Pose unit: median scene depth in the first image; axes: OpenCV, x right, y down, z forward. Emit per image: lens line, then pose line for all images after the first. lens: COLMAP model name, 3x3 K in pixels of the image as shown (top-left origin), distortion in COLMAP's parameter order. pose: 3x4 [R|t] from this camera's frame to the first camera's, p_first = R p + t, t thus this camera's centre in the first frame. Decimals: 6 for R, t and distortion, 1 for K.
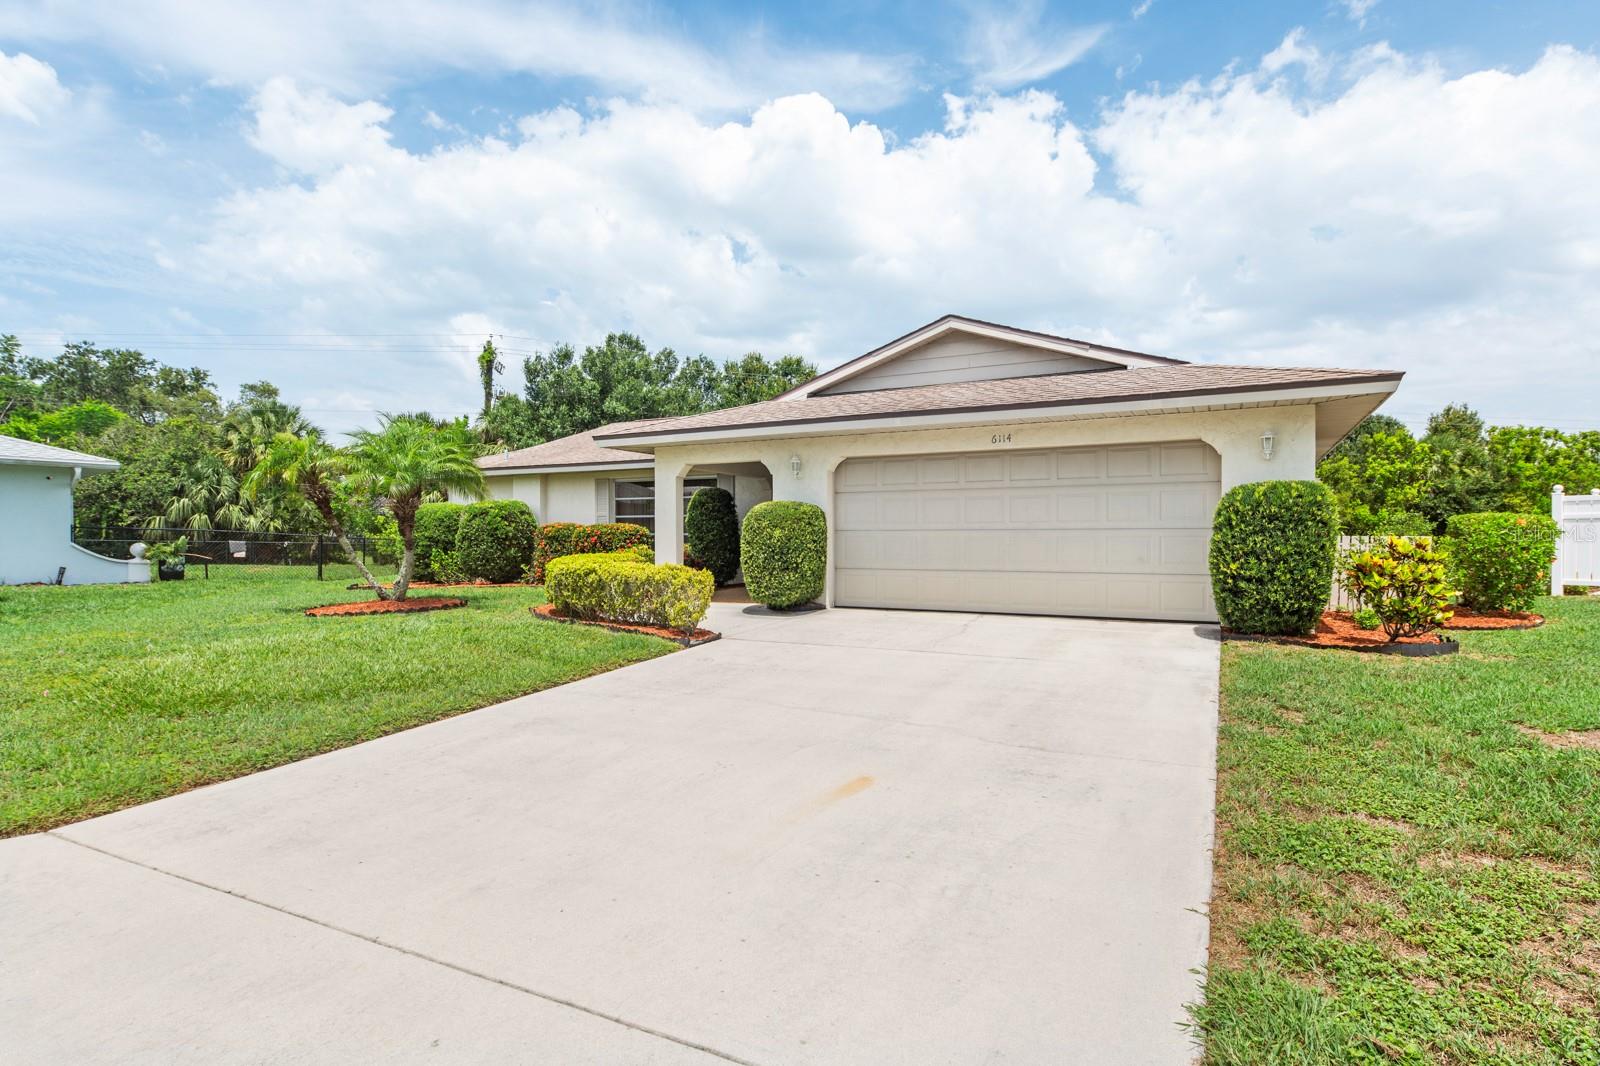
lens RADIAL K [[970.1, 0, 799.7], [0, 970.1, 535.6], [0, 0, 1]] dist [0.001795, 0.001150]
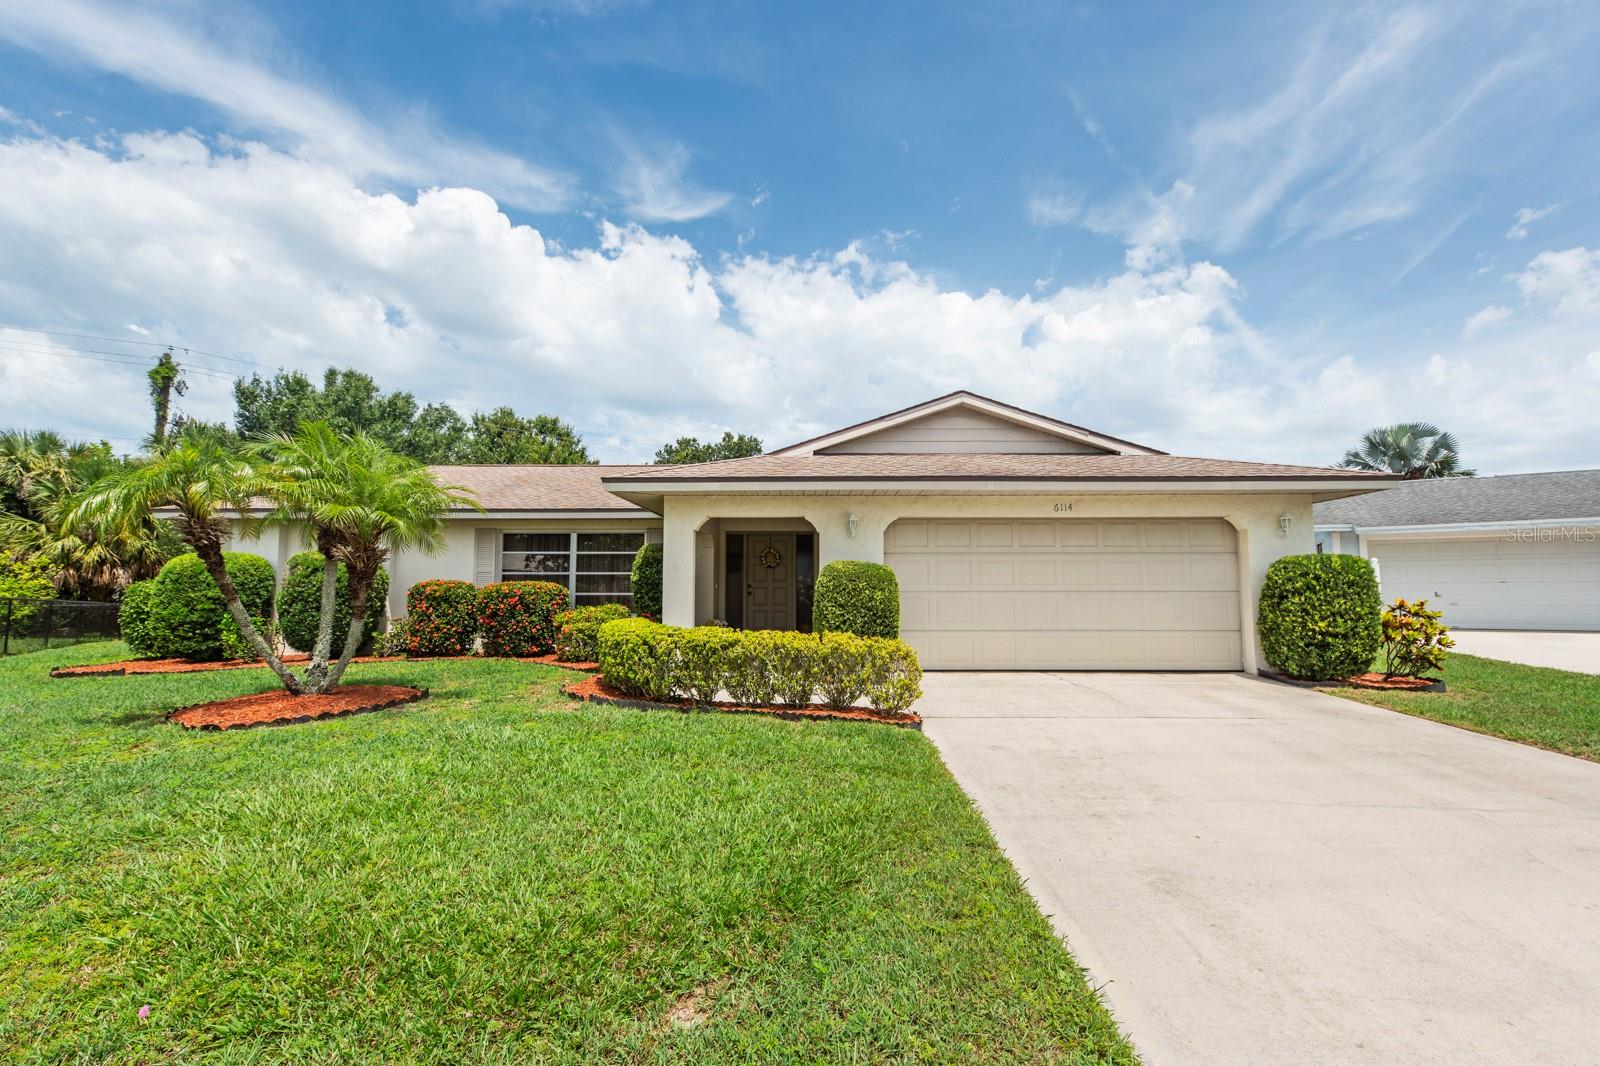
lens RADIAL K [[739.3, 0, 805.2], [0, 739.3, 514.9], [0, 0, 1]] dist [0.009766, -0.000304]
pose [[0.842448, 0.047740, 0.536659, -0.142019], [0.001073, 0.995916, -0.090279, -0.005066], [-0.538777, 0.076631, 0.838956, 0.136349]]
